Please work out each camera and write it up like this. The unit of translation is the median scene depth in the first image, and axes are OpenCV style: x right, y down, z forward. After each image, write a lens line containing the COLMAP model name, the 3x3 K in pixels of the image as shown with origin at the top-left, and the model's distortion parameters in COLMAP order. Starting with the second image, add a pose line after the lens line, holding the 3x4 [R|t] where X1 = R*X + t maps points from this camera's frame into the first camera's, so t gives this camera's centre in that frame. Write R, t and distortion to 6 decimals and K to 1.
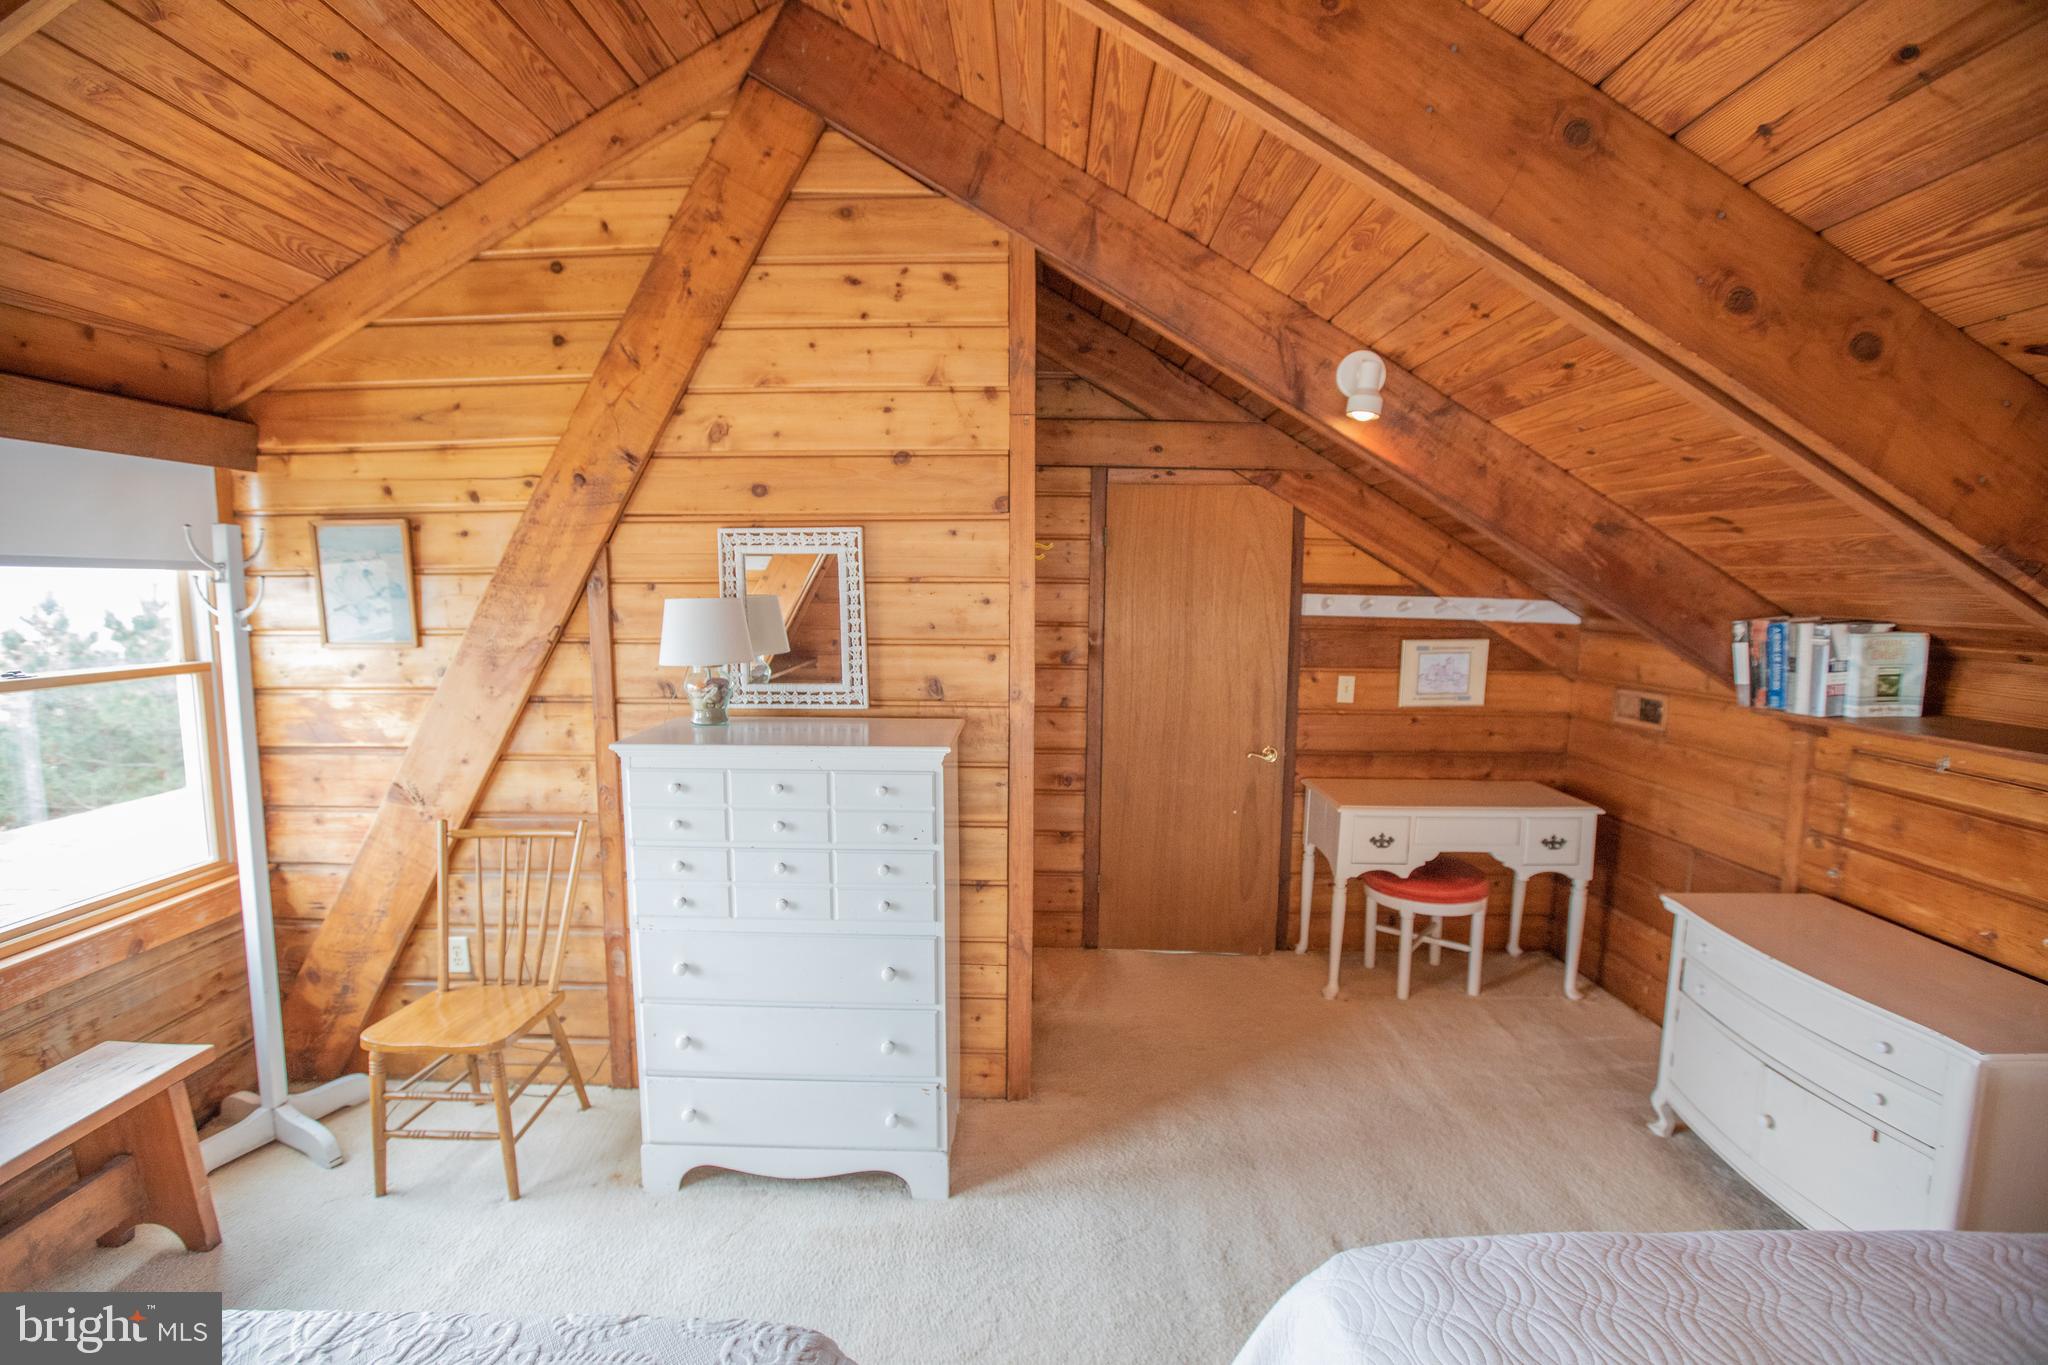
lens RADIAL K [[924.7, 0, 1012.9], [0, 924.7, 684.4], [0, 0, 1]] dist [-0.056406, 0.023993]
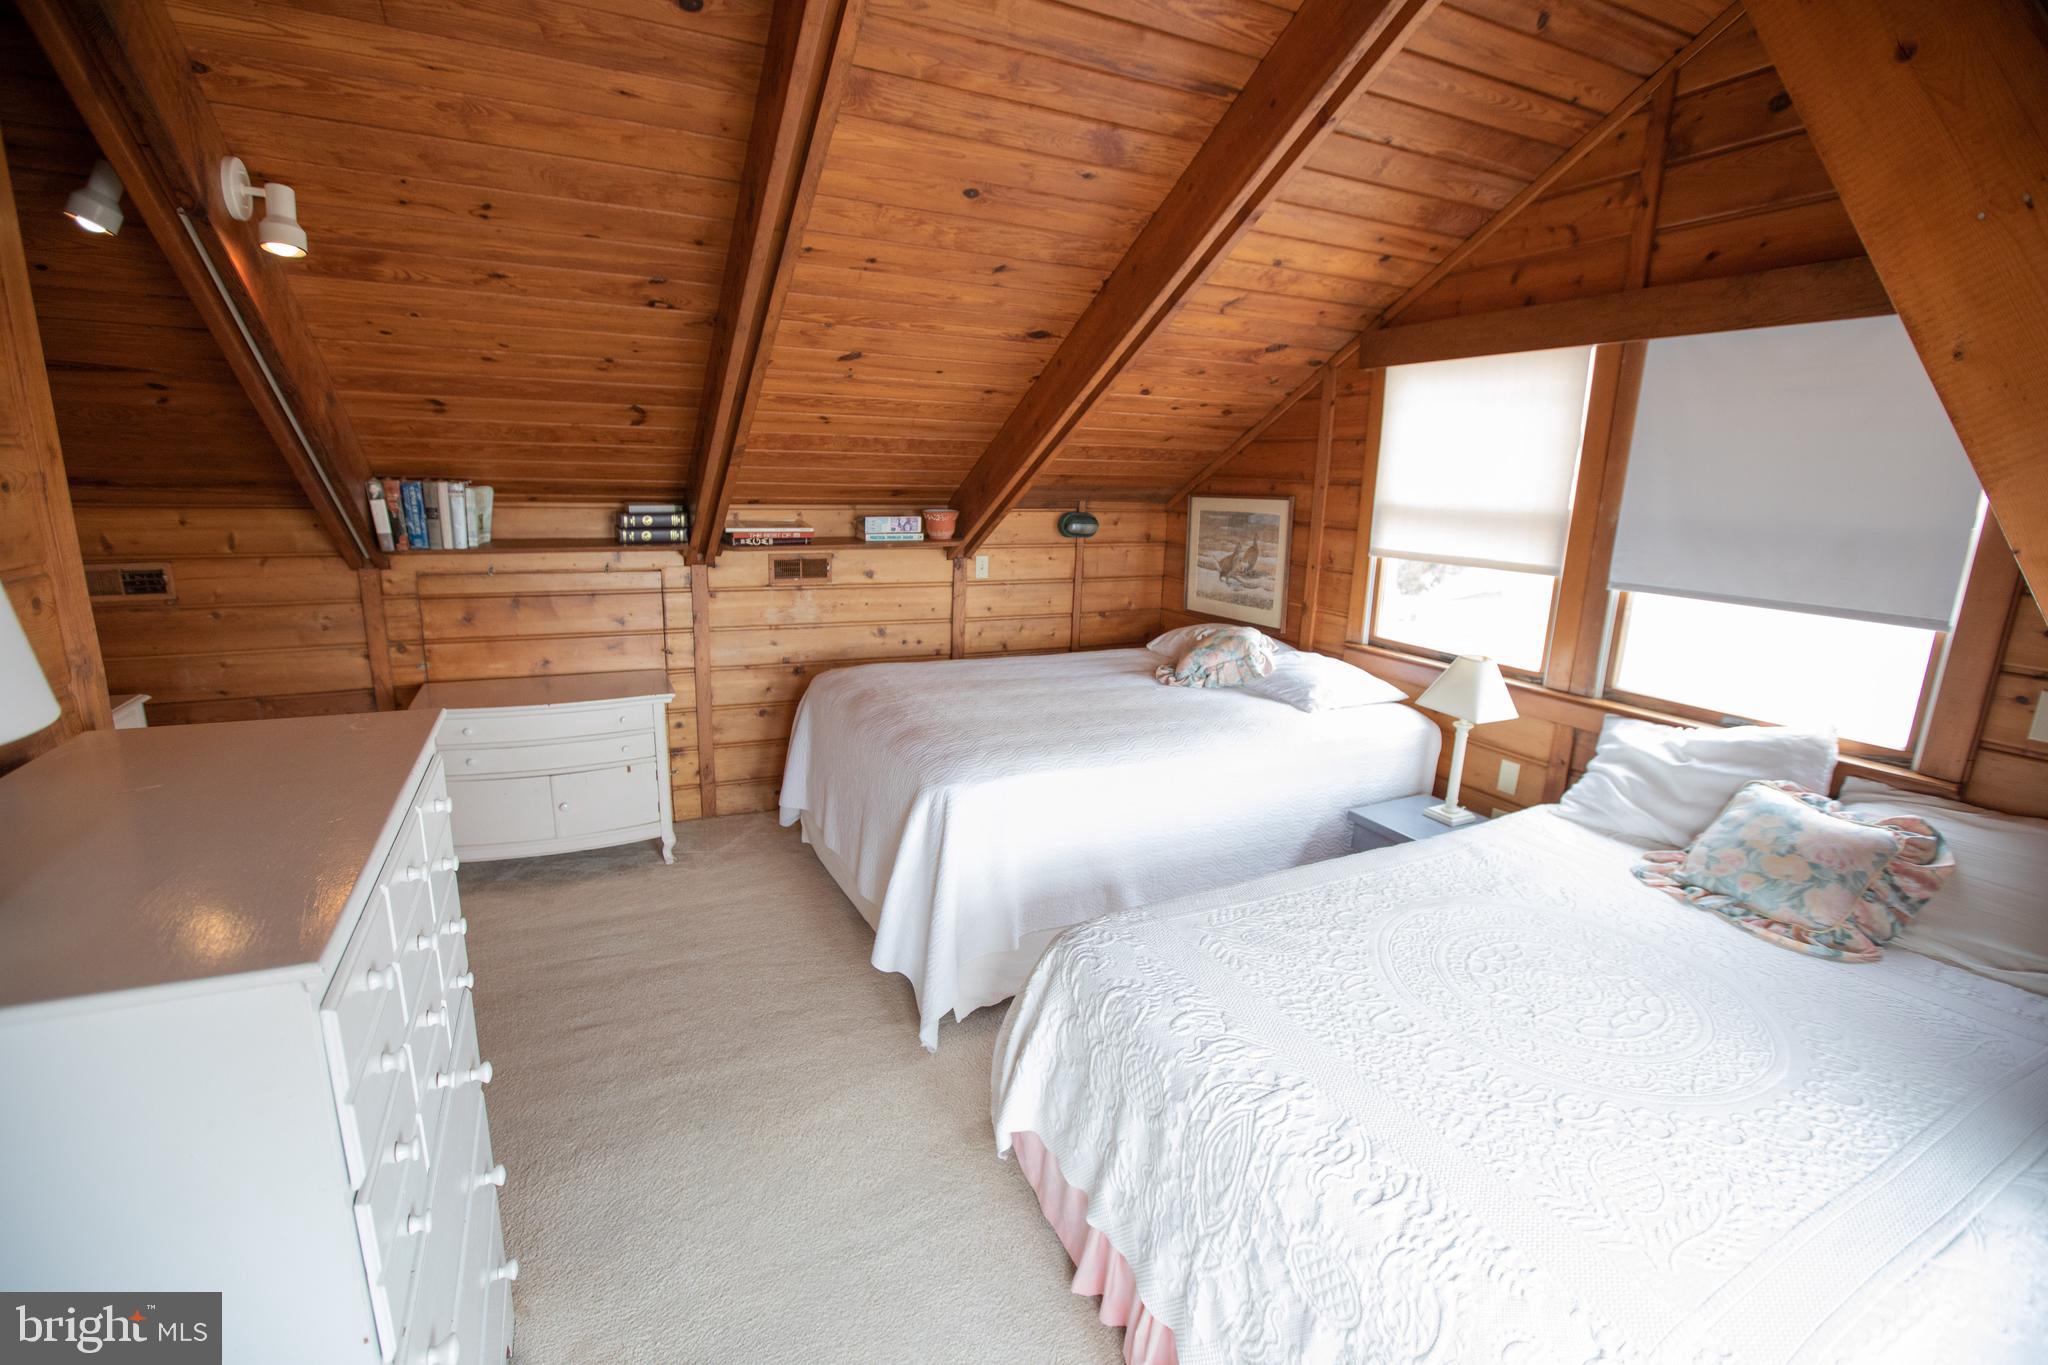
lens RADIAL K [[924.7, 0, 1012.9], [0, 924.7, 684.4], [0, 0, 1]] dist [-0.056406, 0.023993]
pose [[-0.455761, -0.217536, 0.863110, -0.709380], [0.064827, 0.958989, 0.275932, -0.088547], [-0.887738, 0.181712, -0.422968, 0.796212]]
